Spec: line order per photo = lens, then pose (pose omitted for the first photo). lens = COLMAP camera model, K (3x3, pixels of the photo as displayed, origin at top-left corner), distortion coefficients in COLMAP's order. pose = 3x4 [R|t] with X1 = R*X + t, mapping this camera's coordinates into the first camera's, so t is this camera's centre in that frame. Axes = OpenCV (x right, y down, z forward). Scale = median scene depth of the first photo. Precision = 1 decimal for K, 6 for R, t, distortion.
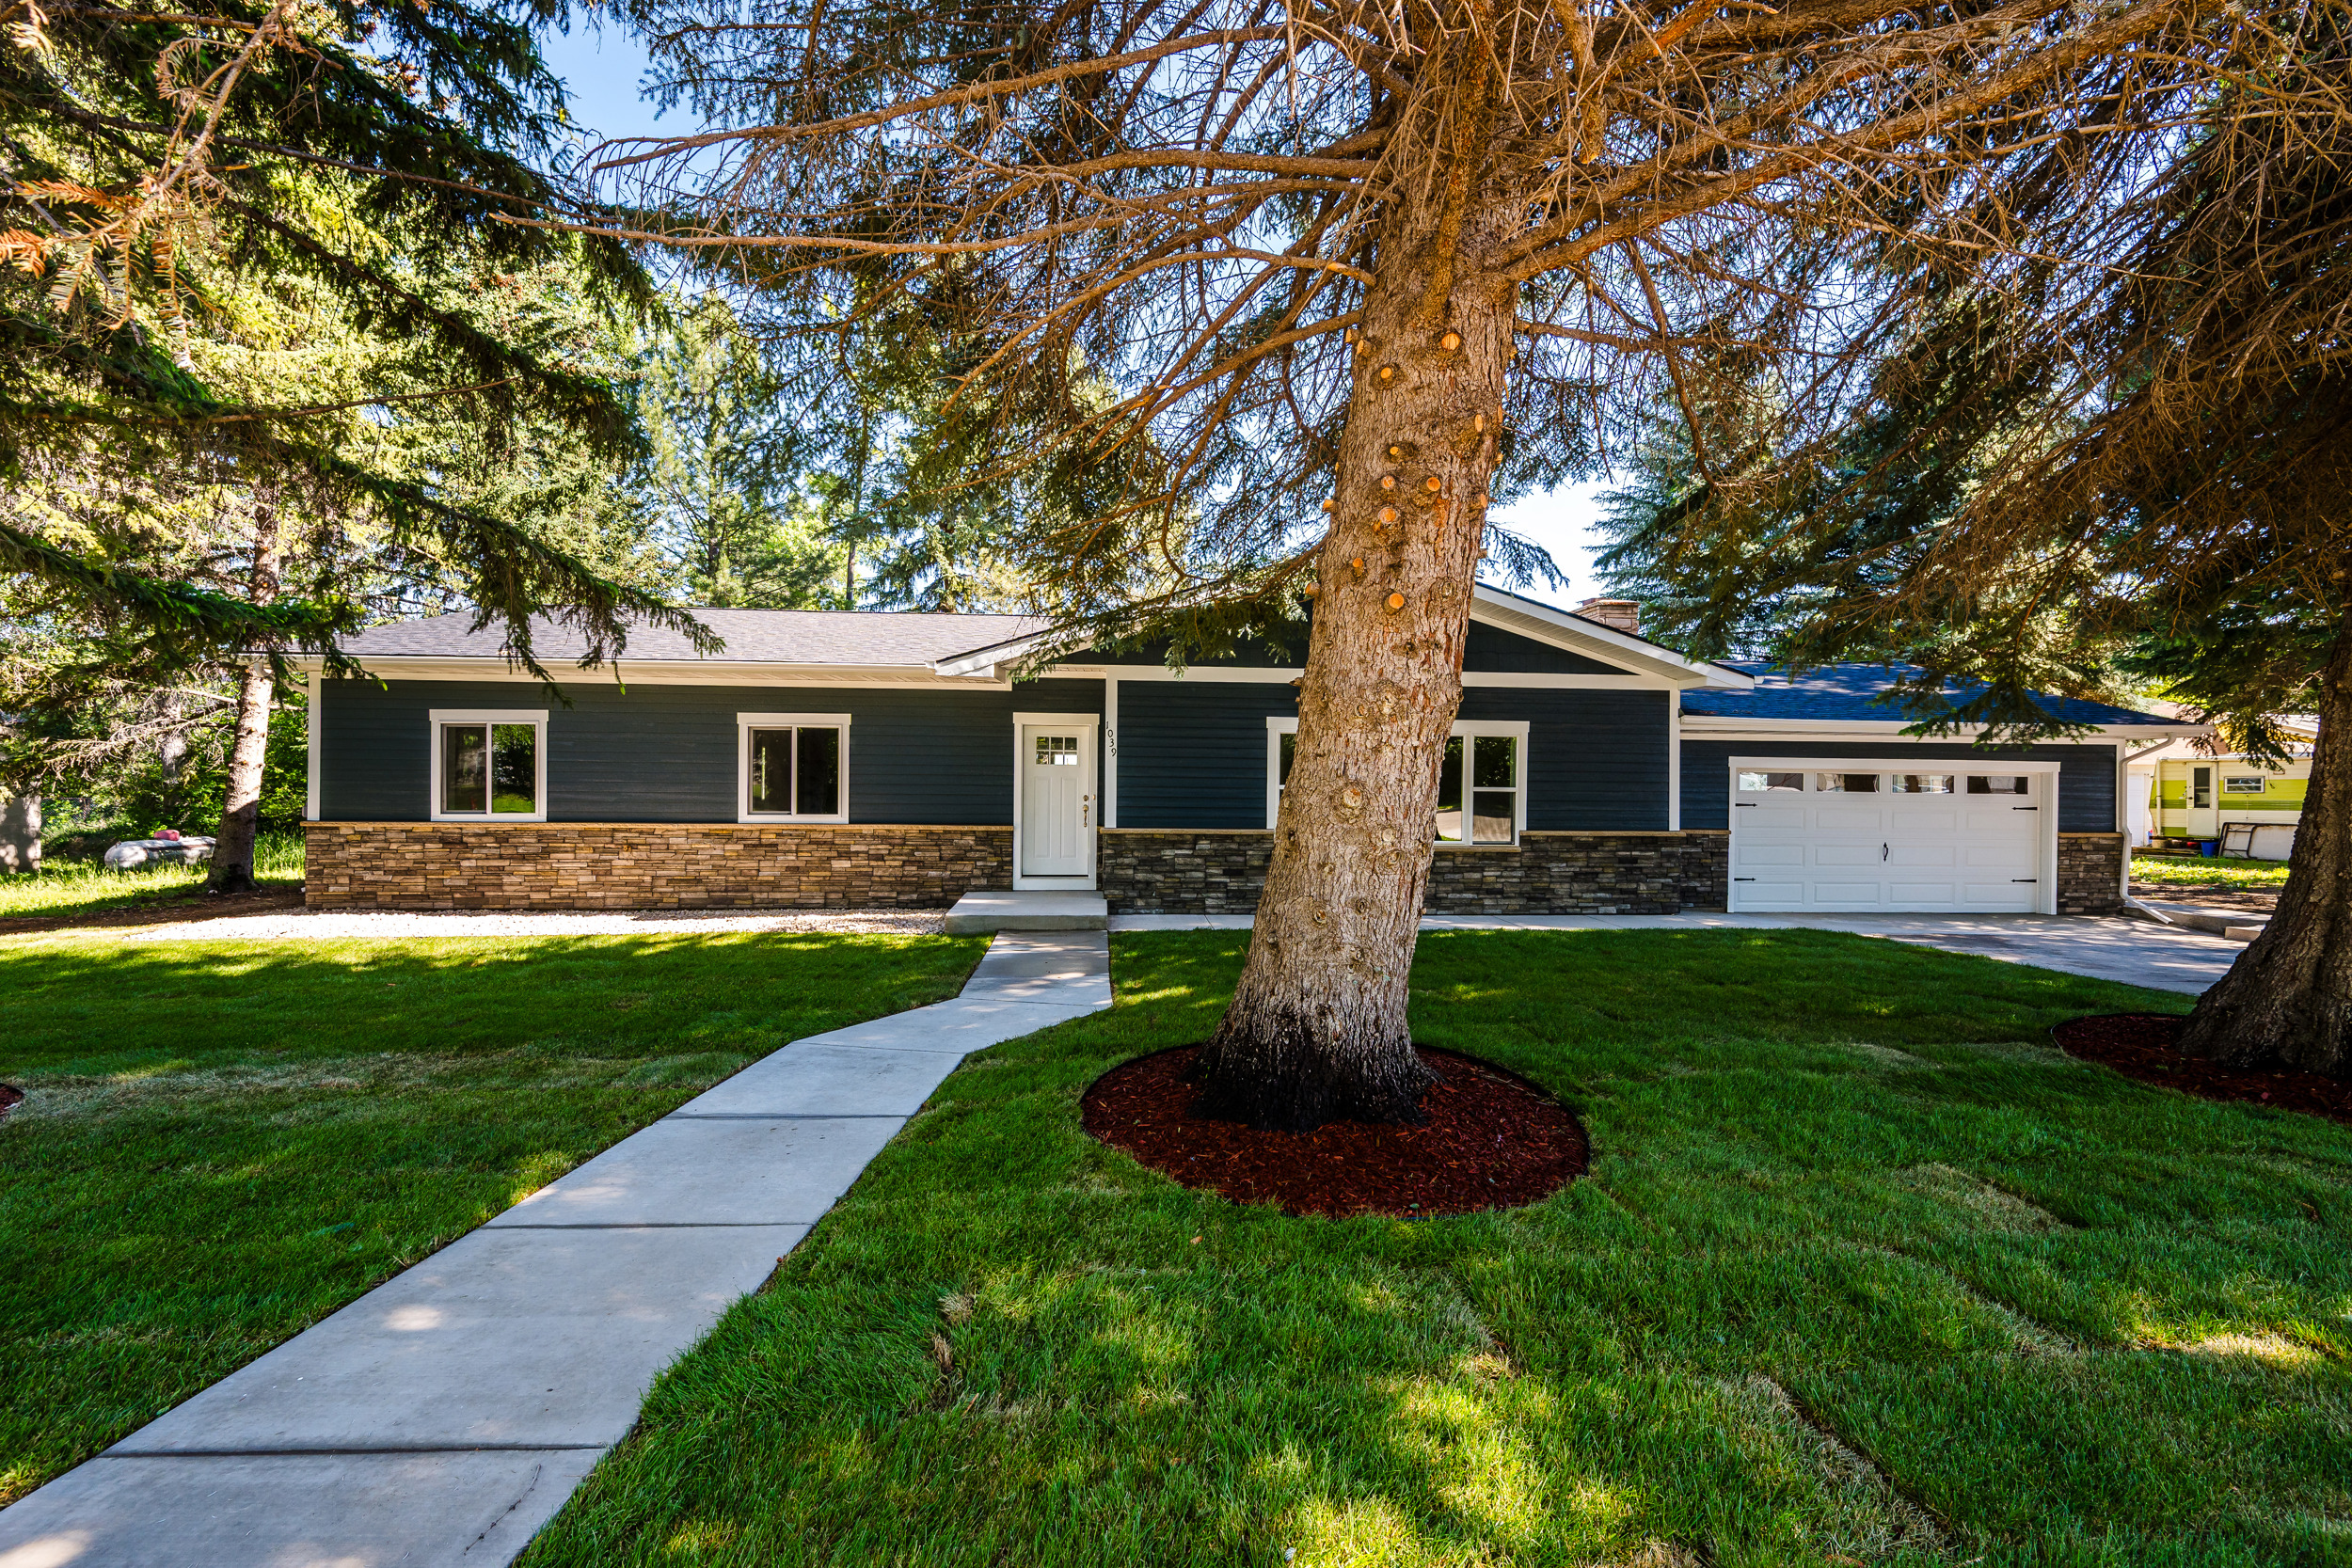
lens RADIAL K [[956.8, 0, 1173.5], [0, 956.8, 785.5], [0, 0, 1]] dist [-0.001677, -0.000472]
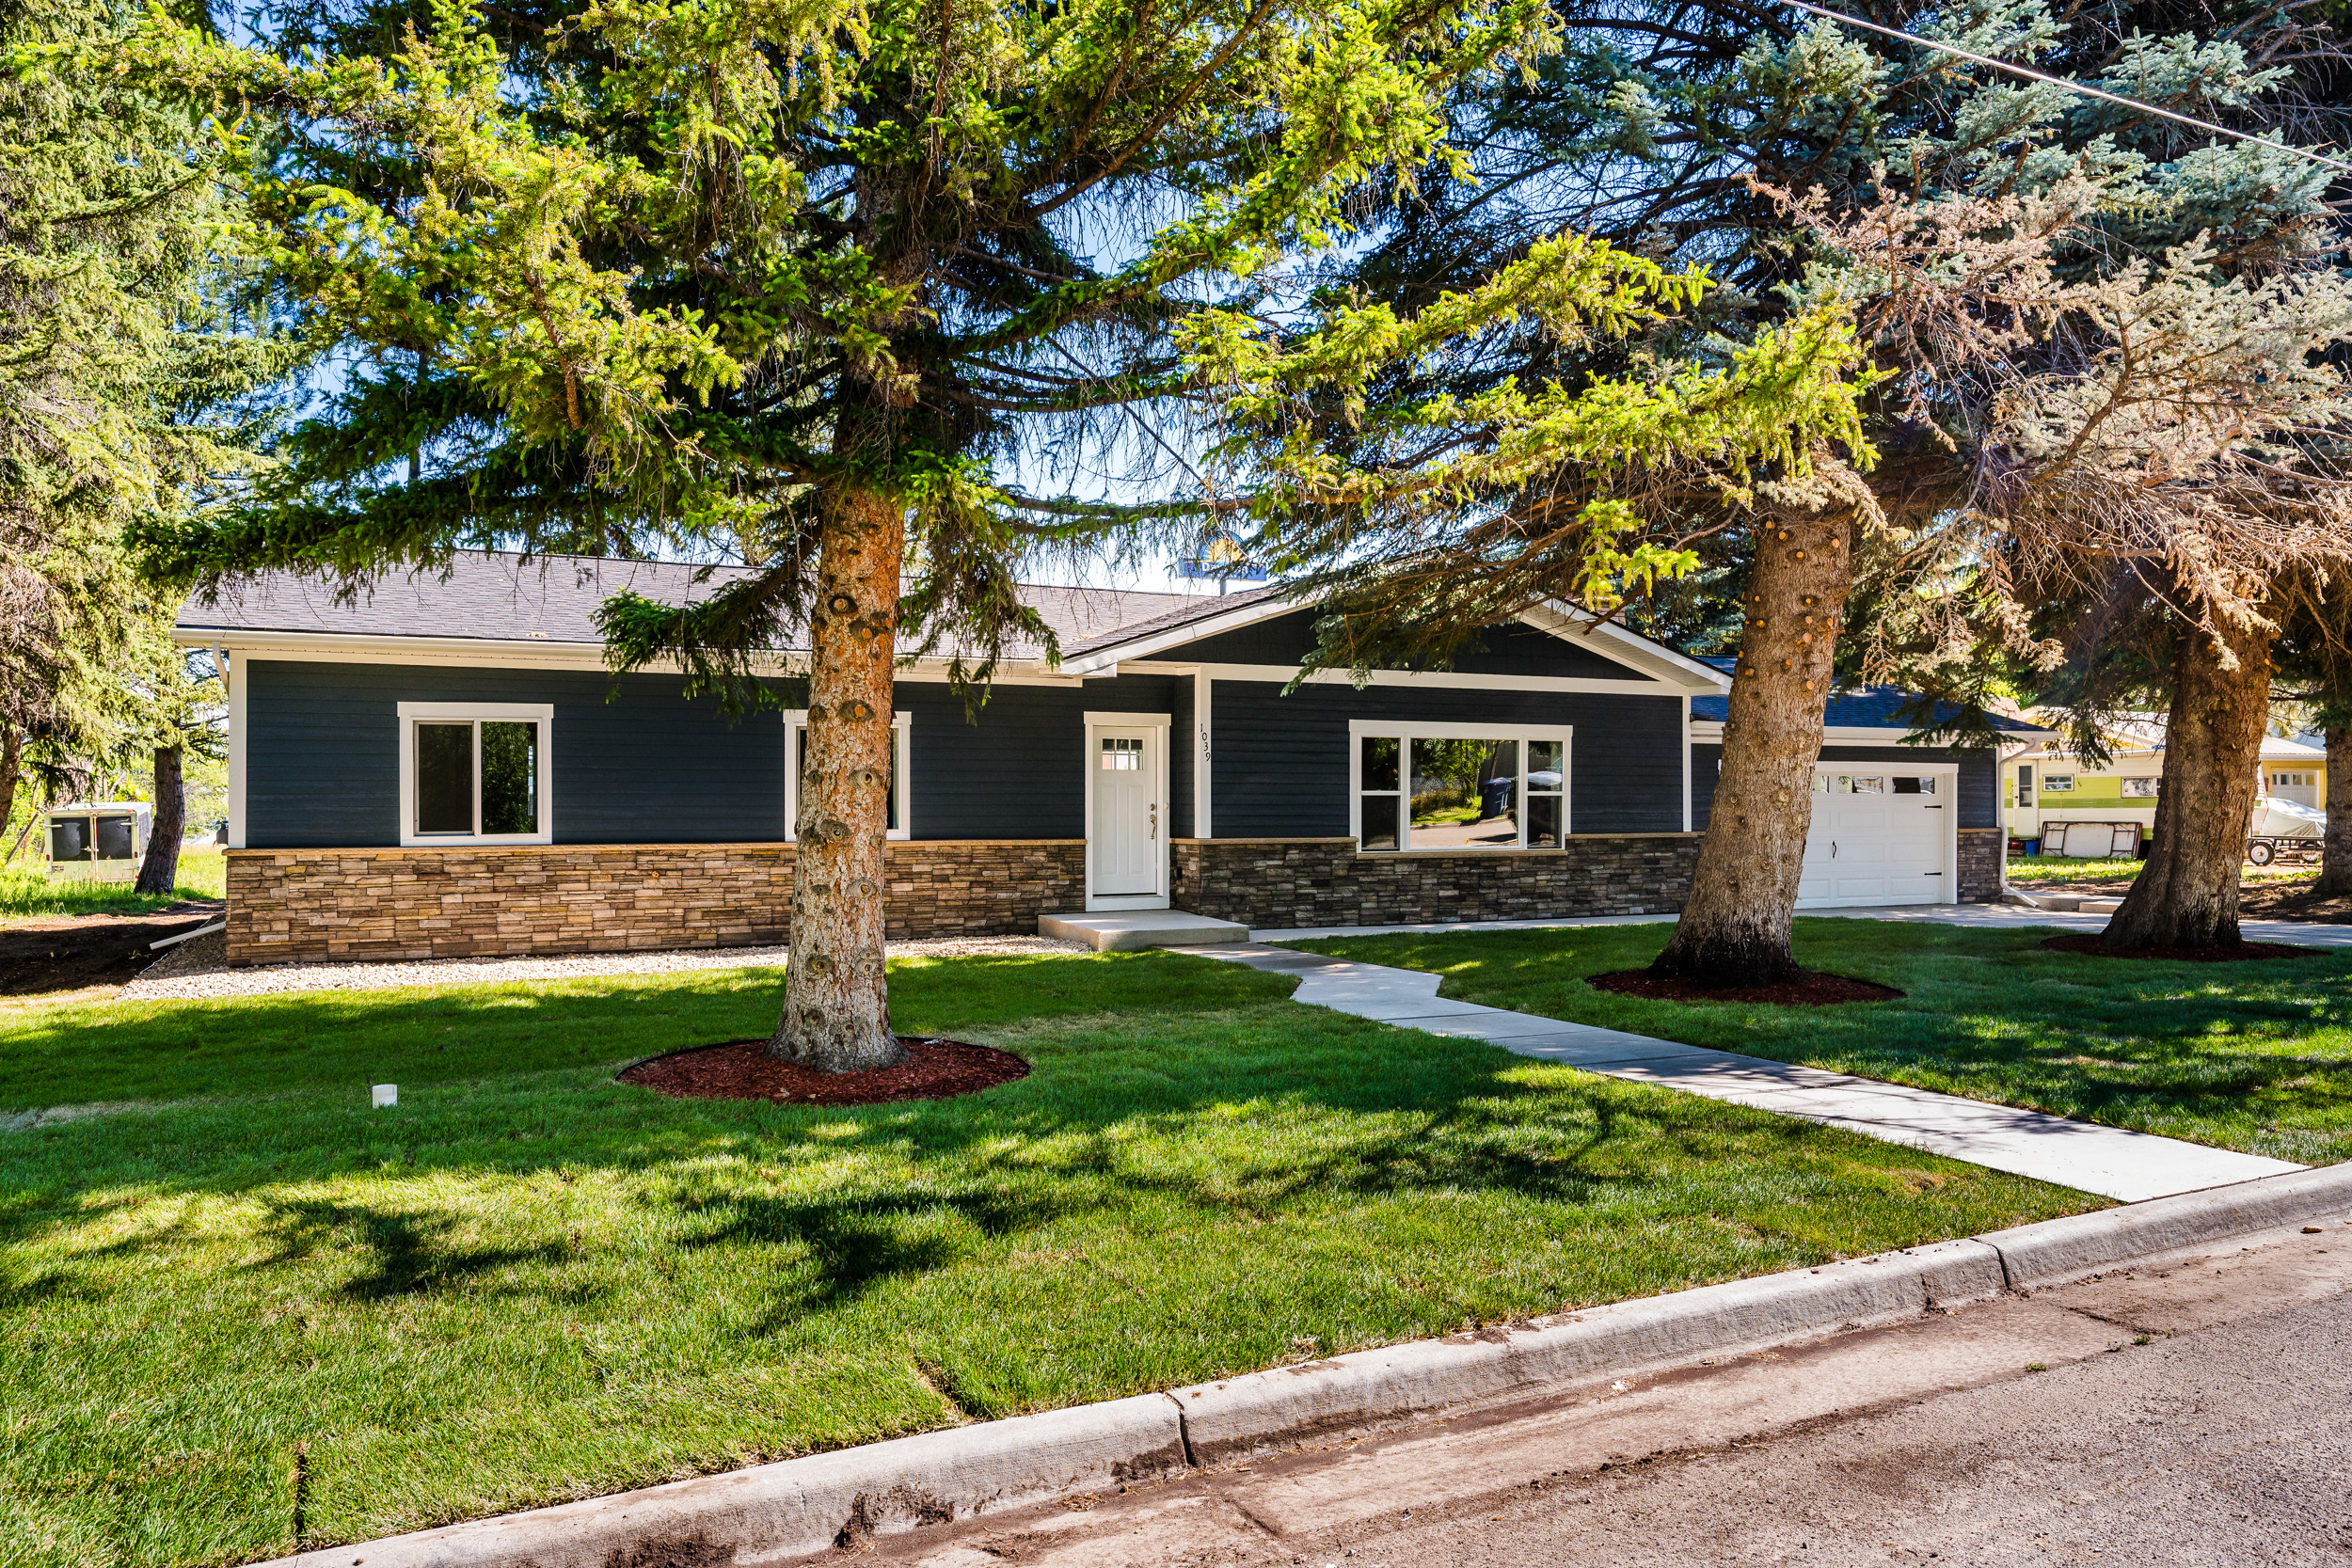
lens RADIAL K [[1669.2, 0, 1180.4], [0, 1669.2, 791.5], [0, 0, 1]] dist [-0.002056, -0.004021]
pose [[0.926534, -0.008371, 0.376117, -0.663490], [0.008654, 0.999962, 0.000938, -0.002631], [-0.376110, 0.002386, 0.926572, -0.466019]]
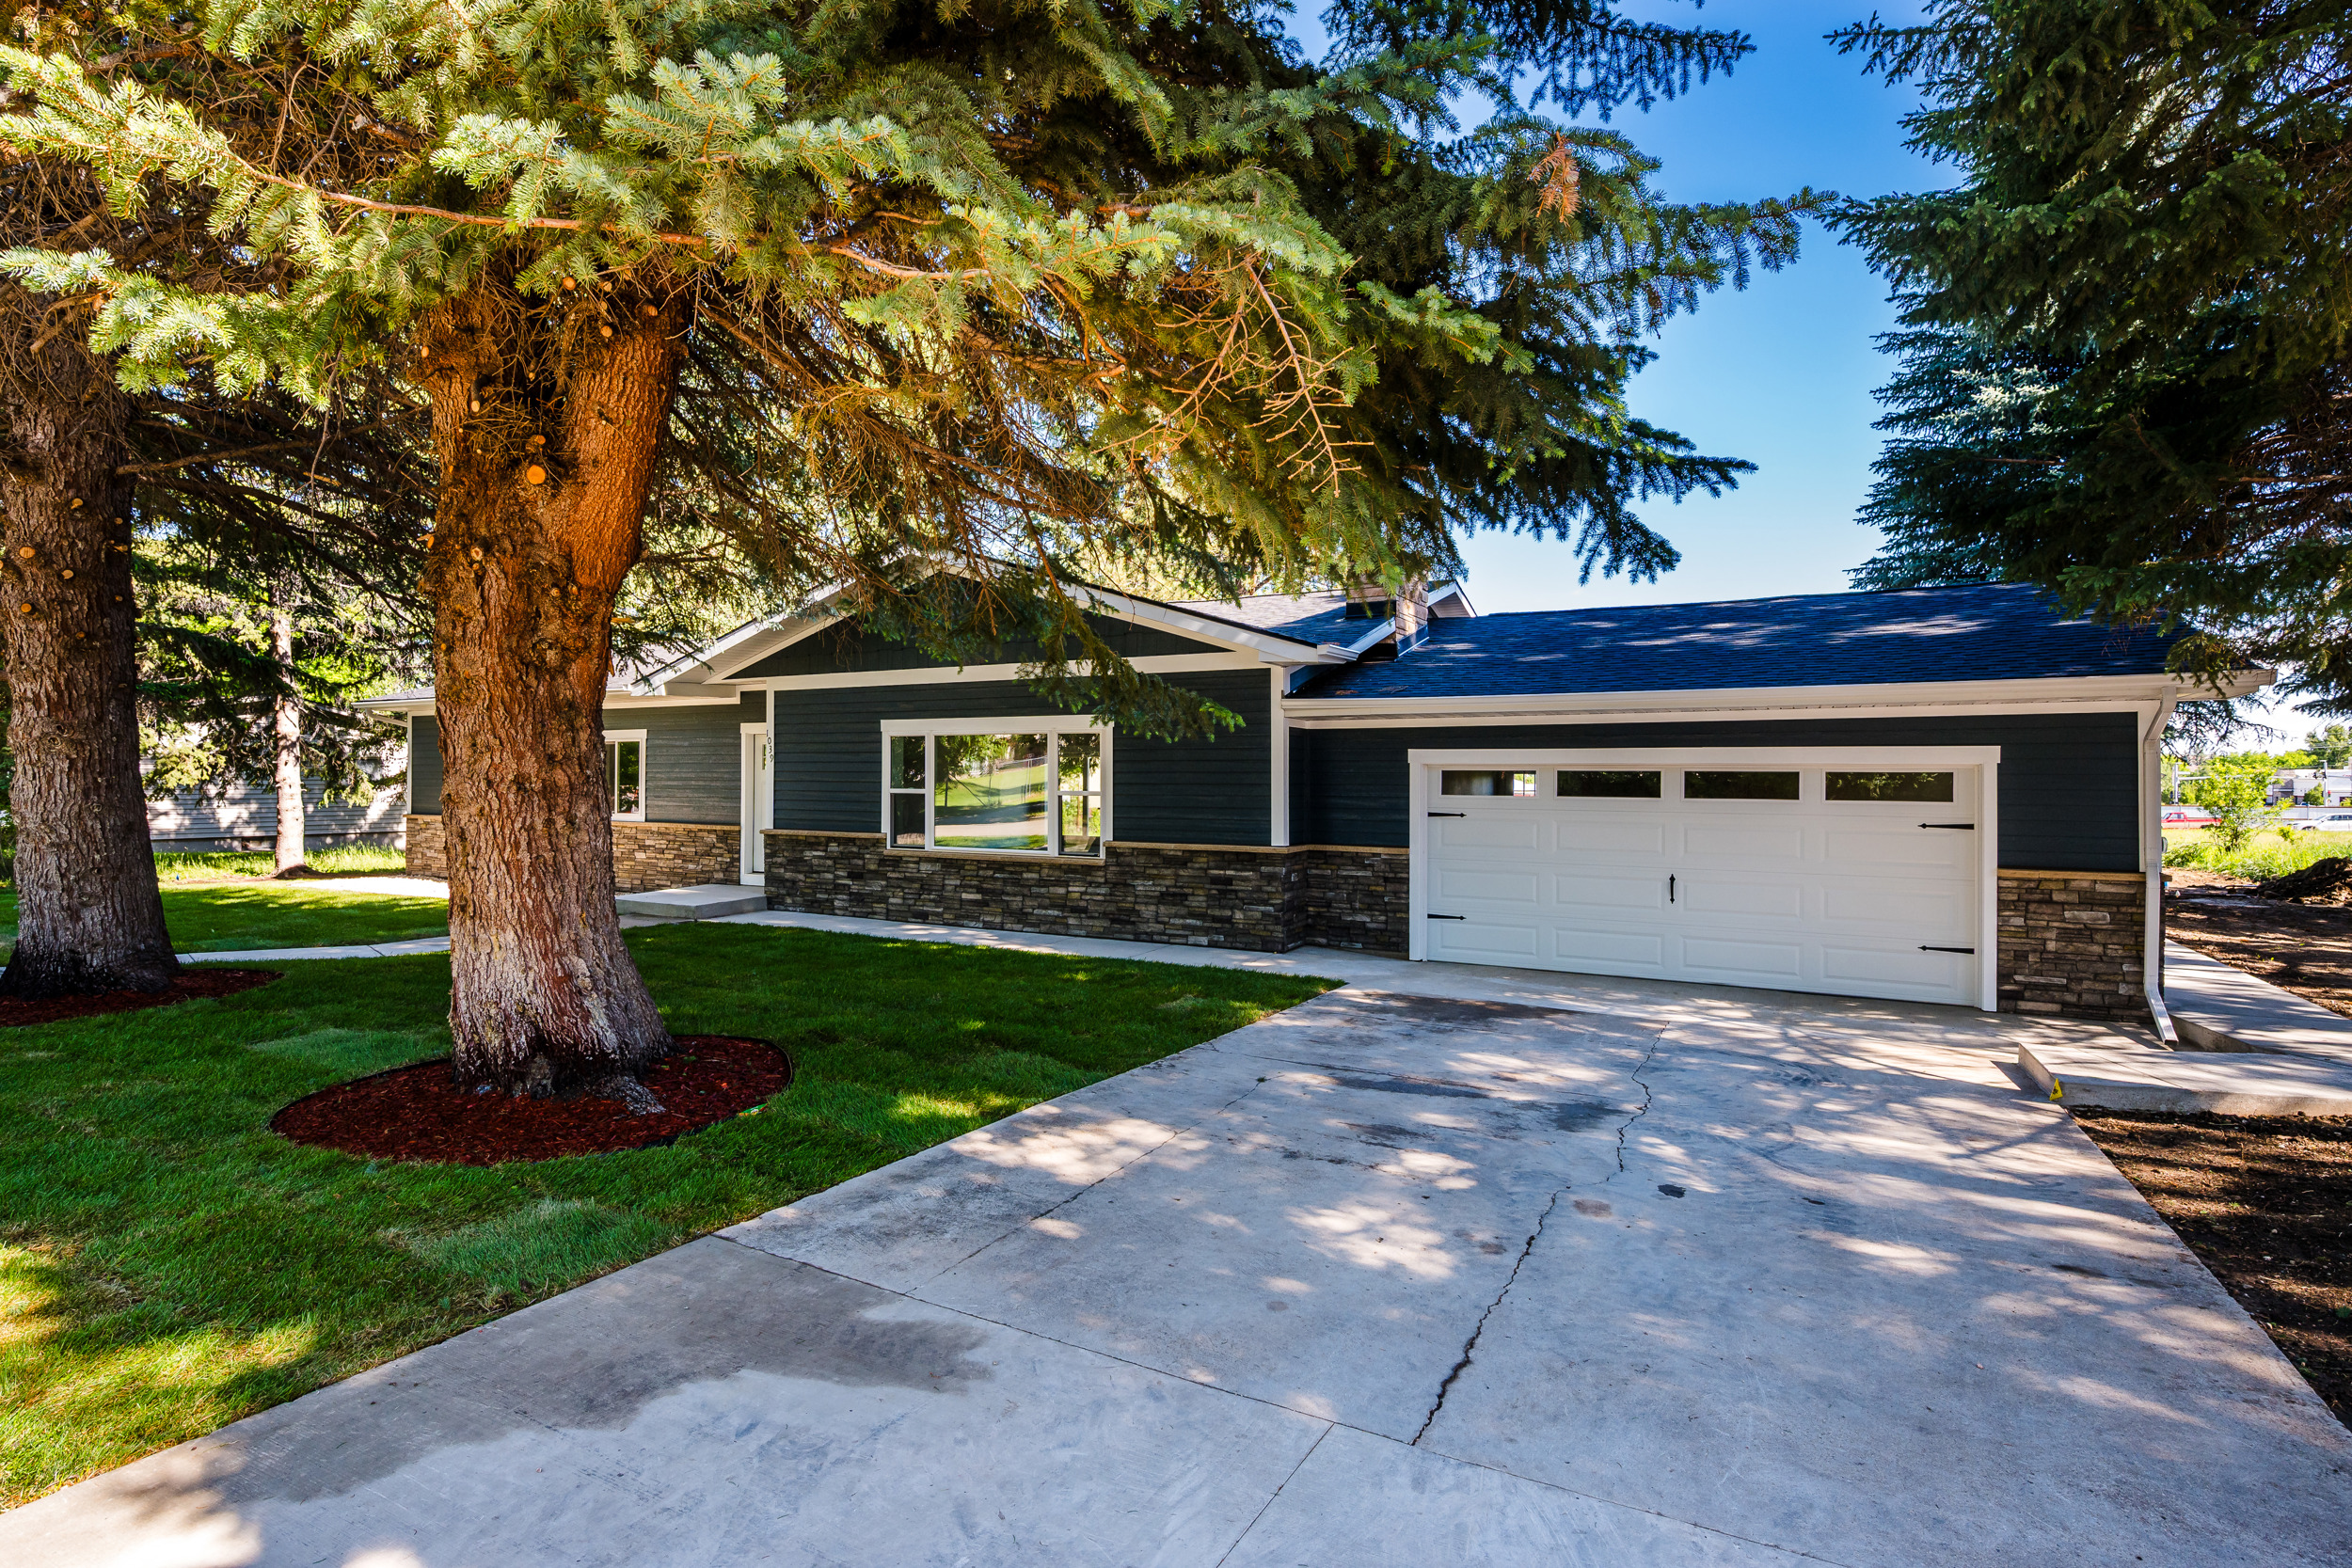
lens RADIAL K [[1166.3, 0, 1176.5], [0, 1166.3, 776.9], [0, 0, 1]] dist [-0.004441, -0.001398]
pose [[0.835481, -0.006841, -0.549477, 0.984010], [0.001276, 0.999944, -0.010510, 0.000424], [0.549518, 0.008080, 0.835443, 0.152765]]
